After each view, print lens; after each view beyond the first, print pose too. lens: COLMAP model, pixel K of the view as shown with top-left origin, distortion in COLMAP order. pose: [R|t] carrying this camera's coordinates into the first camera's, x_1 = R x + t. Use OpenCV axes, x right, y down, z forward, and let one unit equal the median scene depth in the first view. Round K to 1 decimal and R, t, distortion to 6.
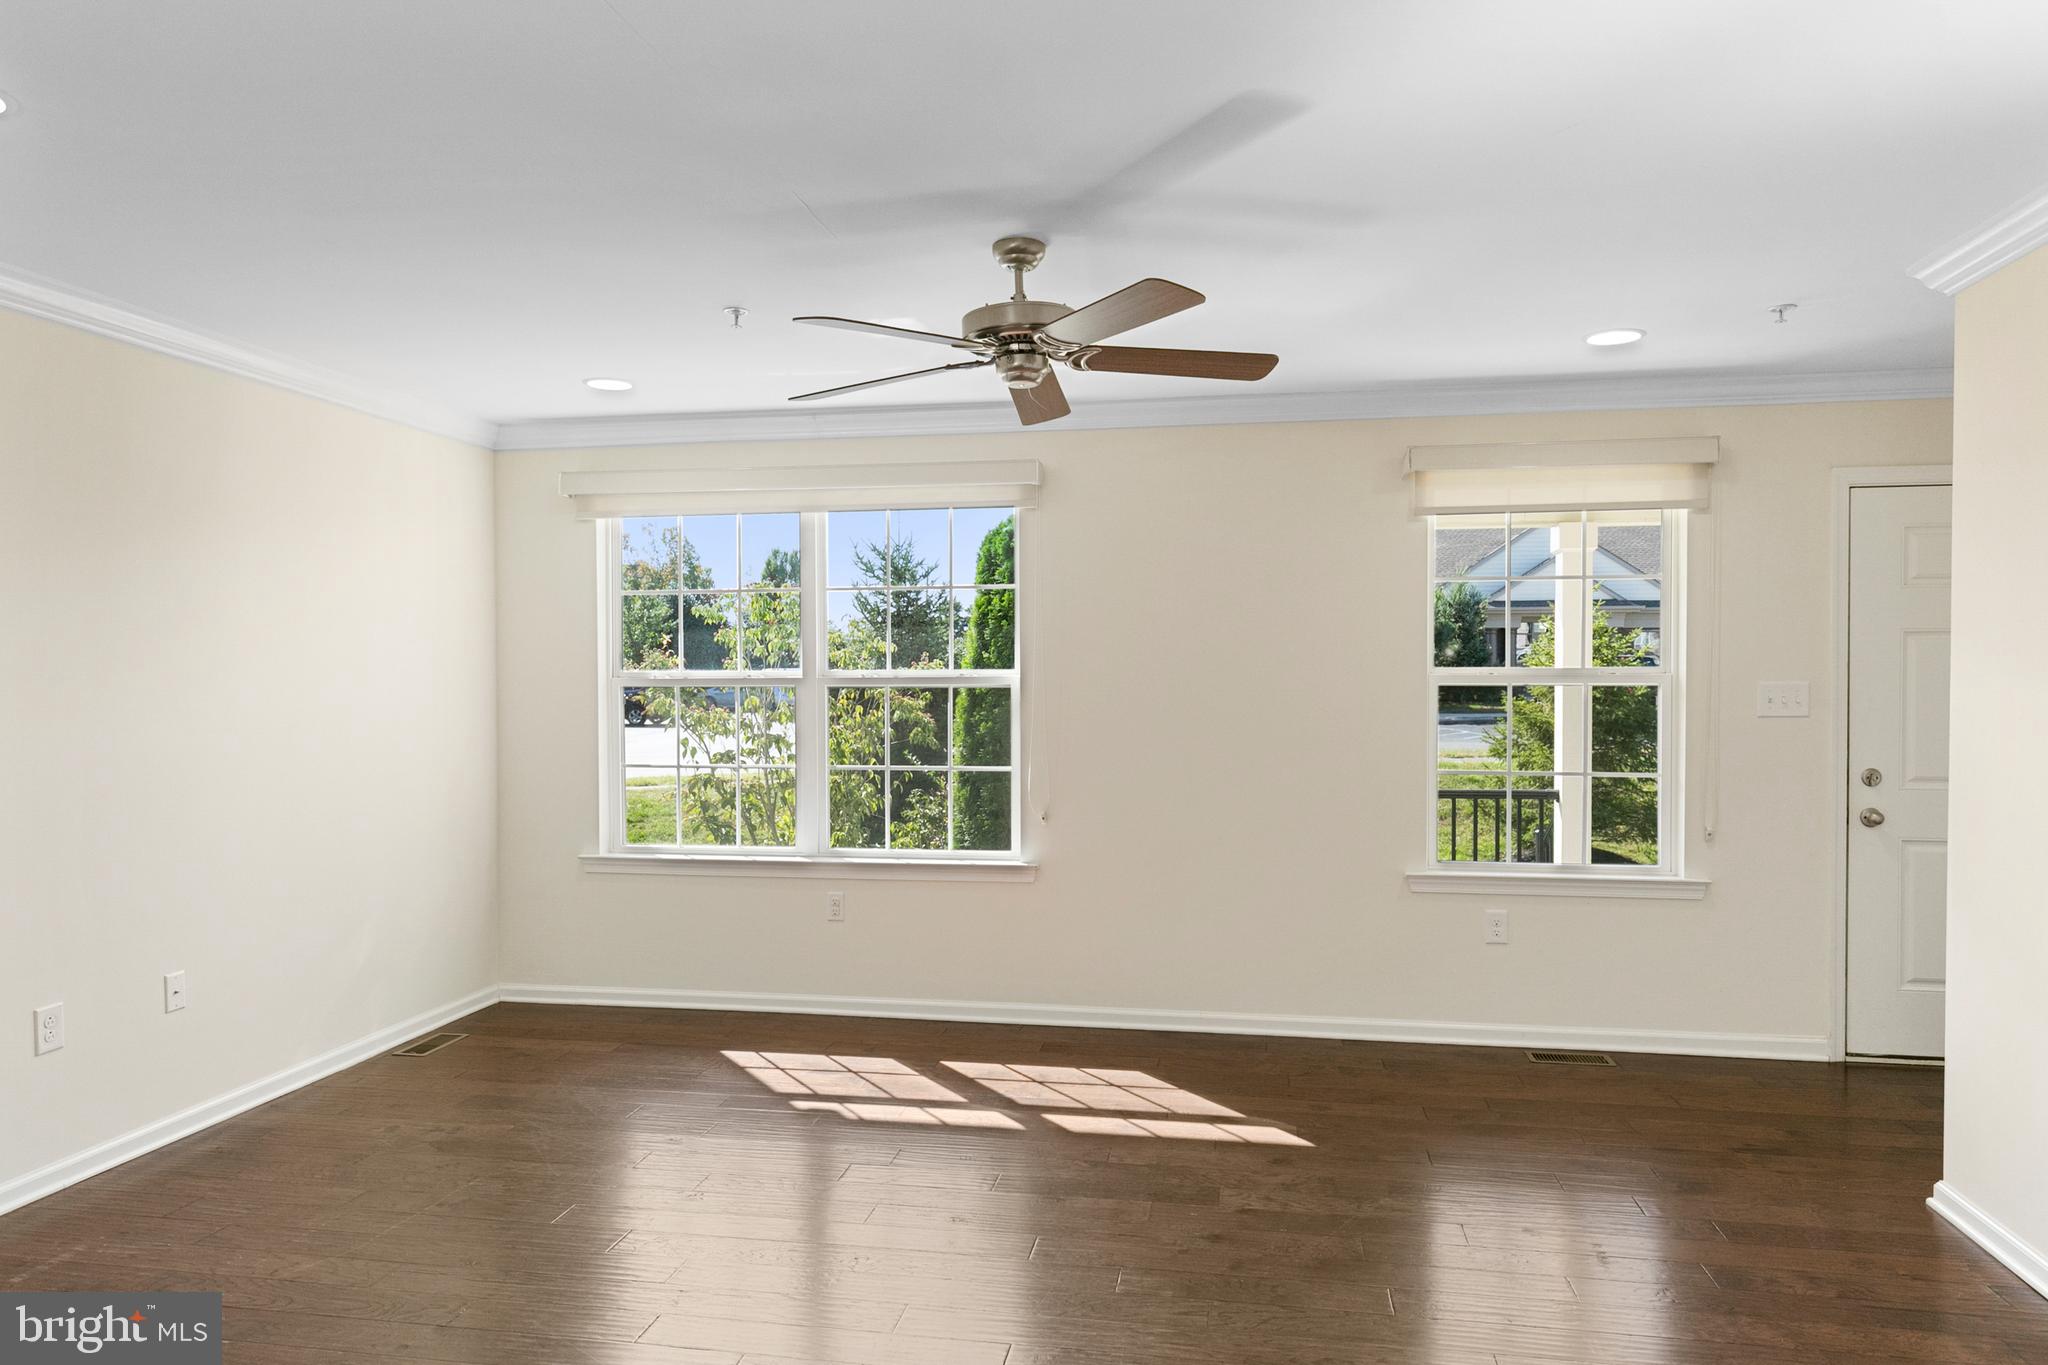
lens RADIAL K [[1274.4, 0, 1023.2], [0, 1274.4, 696.1], [0, 0, 1]] dist [-0.000620, 0.001479]
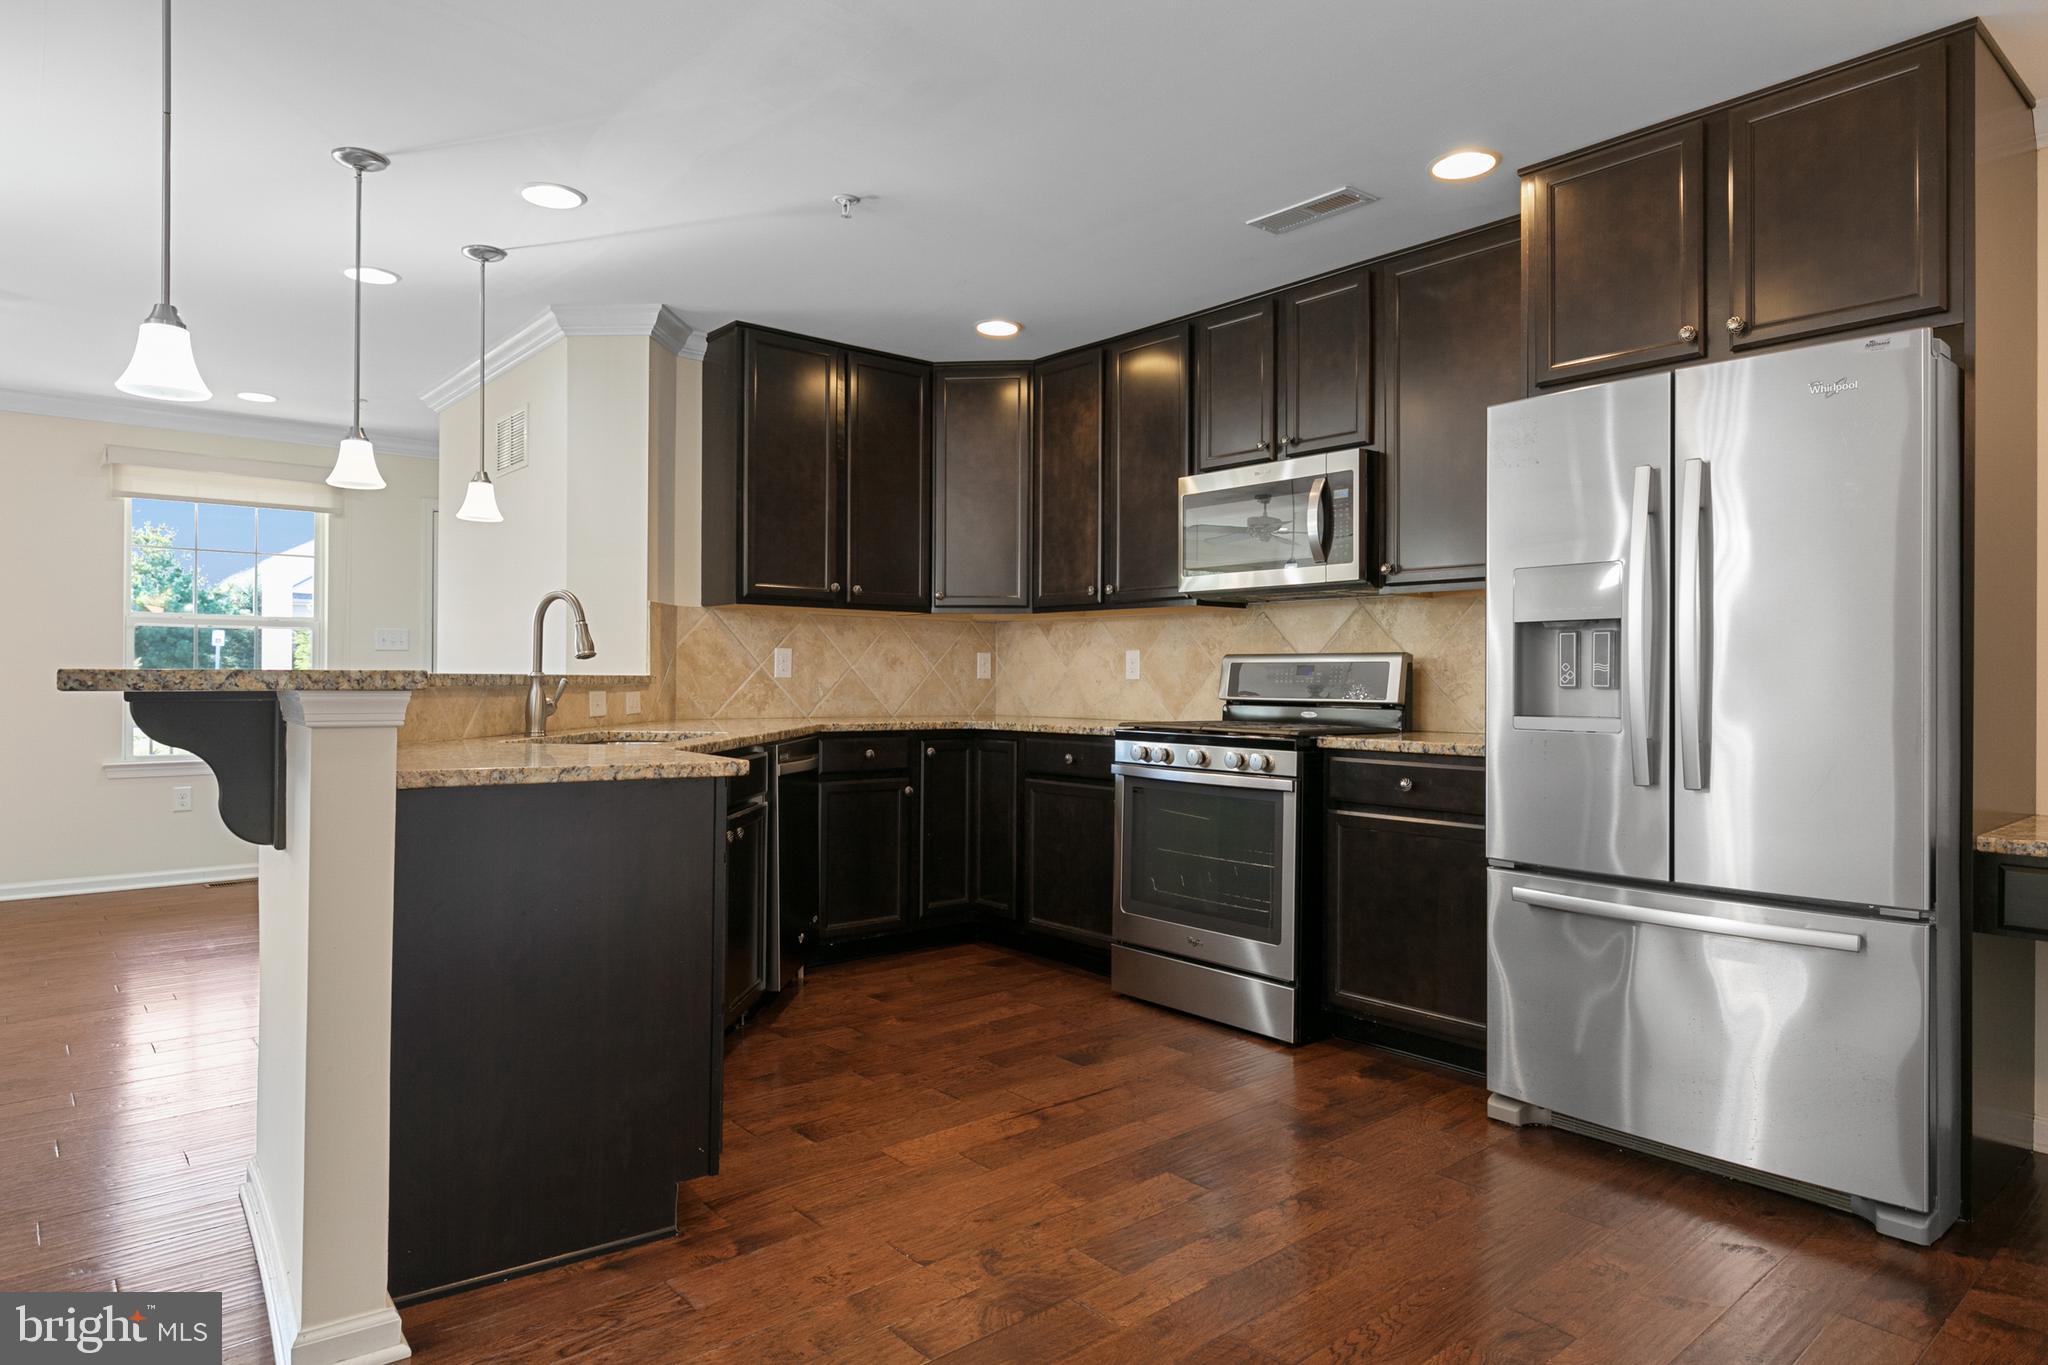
lens RADIAL K [[1199.5, 0, 1029.2], [0, 1199.5, 667.6], [0, 0, 1]] dist [0.003860, -0.003191]
pose [[0.627238, 0.011853, 0.778737, -0.070908], [0.007146, 0.999755, -0.020973, 0.074135], [-0.778795, 0.018720, 0.626999, -0.556168]]
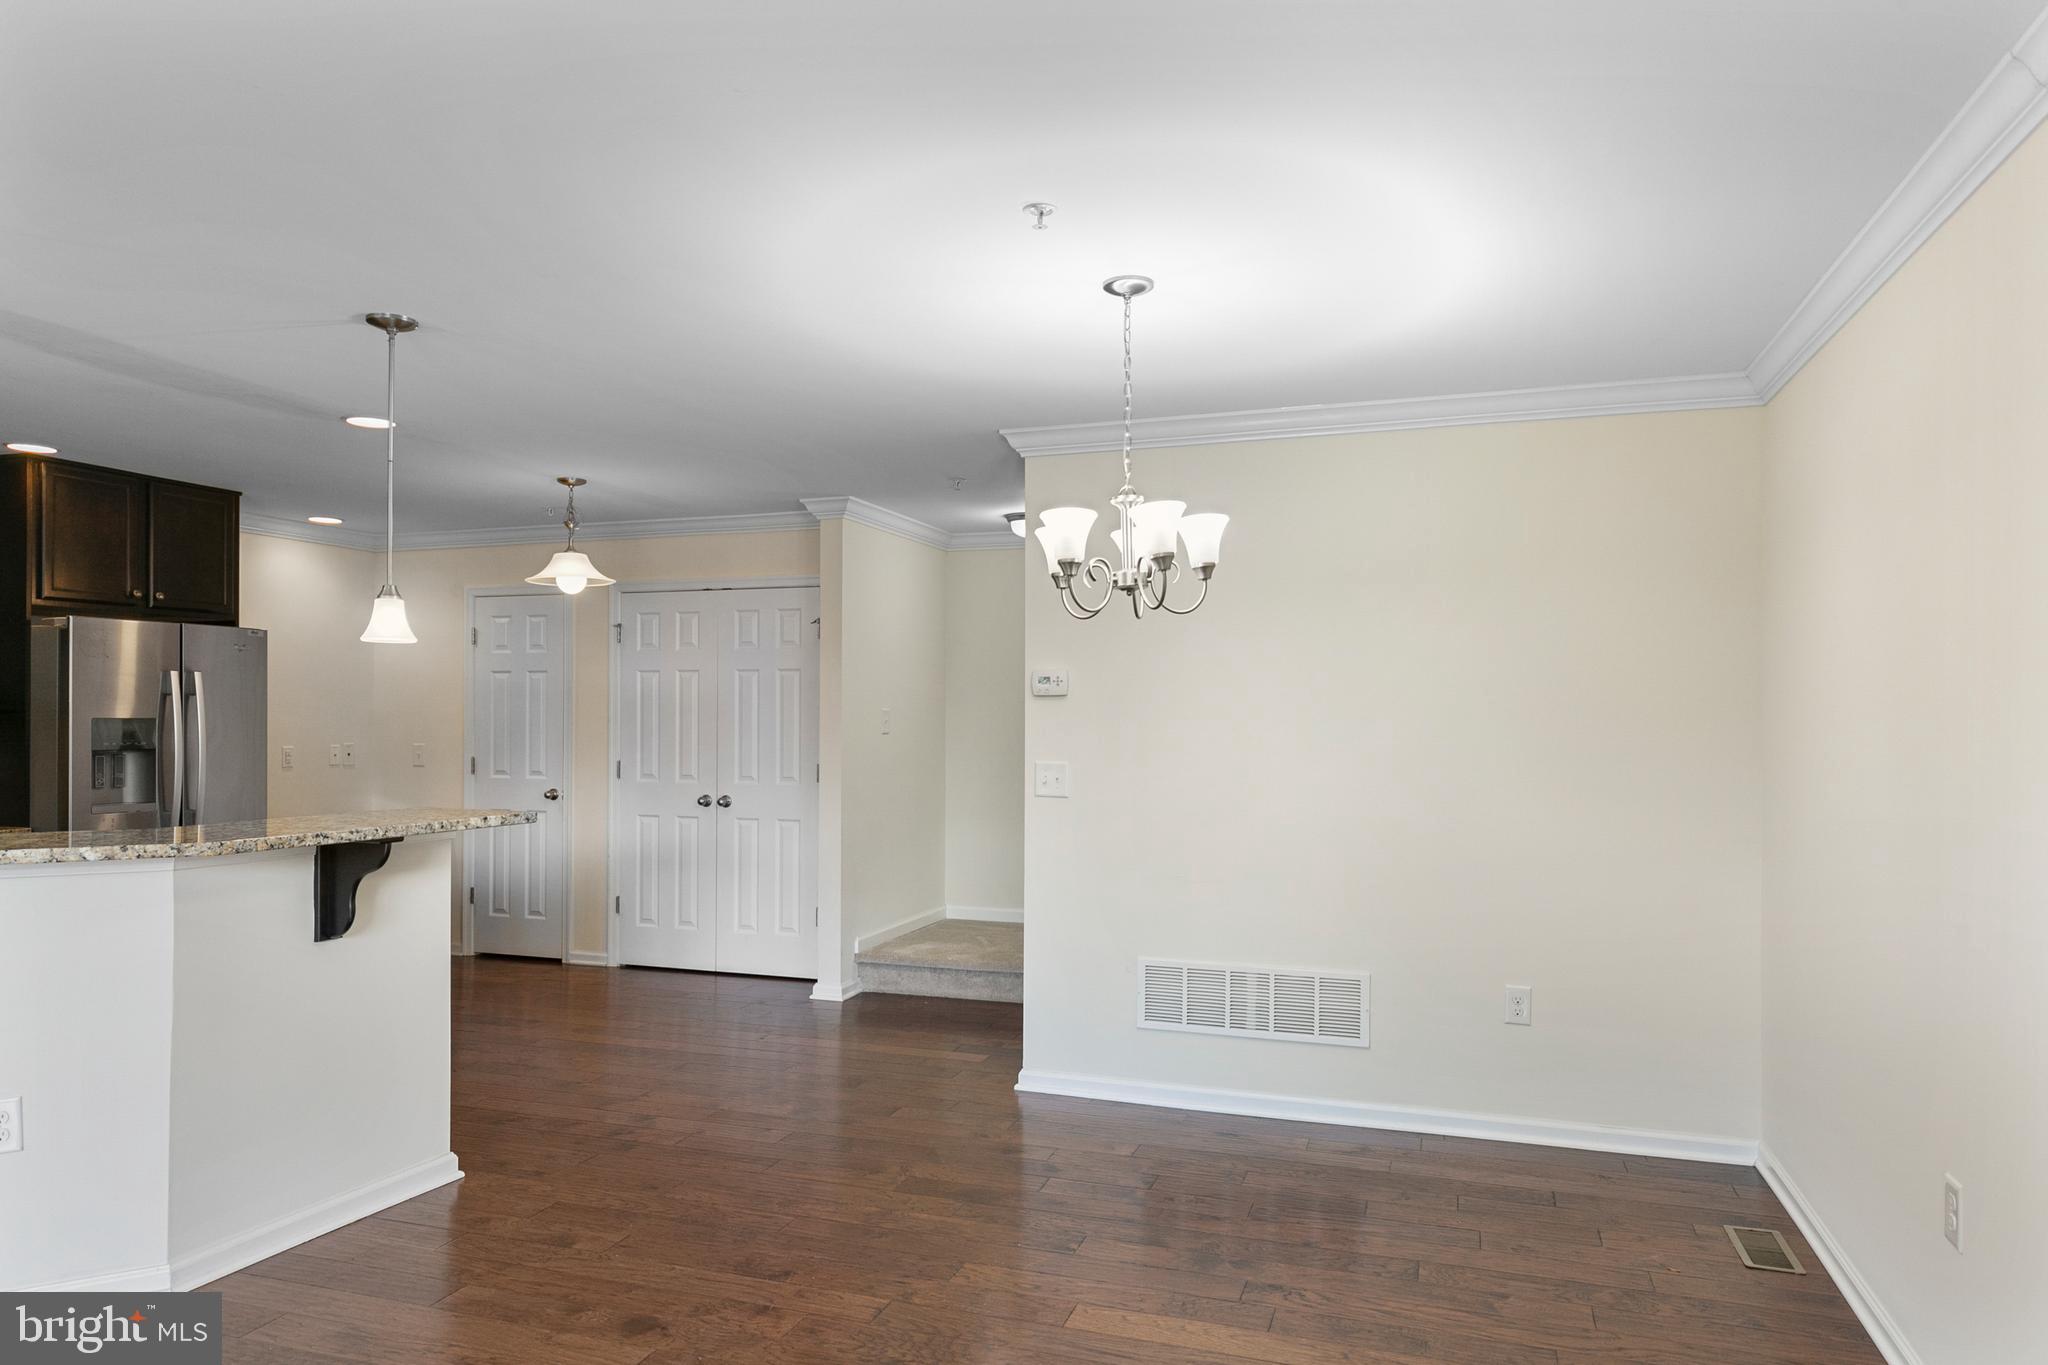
lens RADIAL K [[1274.4, 0, 1018.2], [0, 1274.4, 709.7], [0, 0, 1]] dist [-0.000620, 0.001479]
pose [[-0.989875, 0.001627, 0.141930, -0.385513], [0.003143, 0.999940, 0.010460, -0.006989], [-0.141905, 0.010800, -0.989821, 0.649681]]
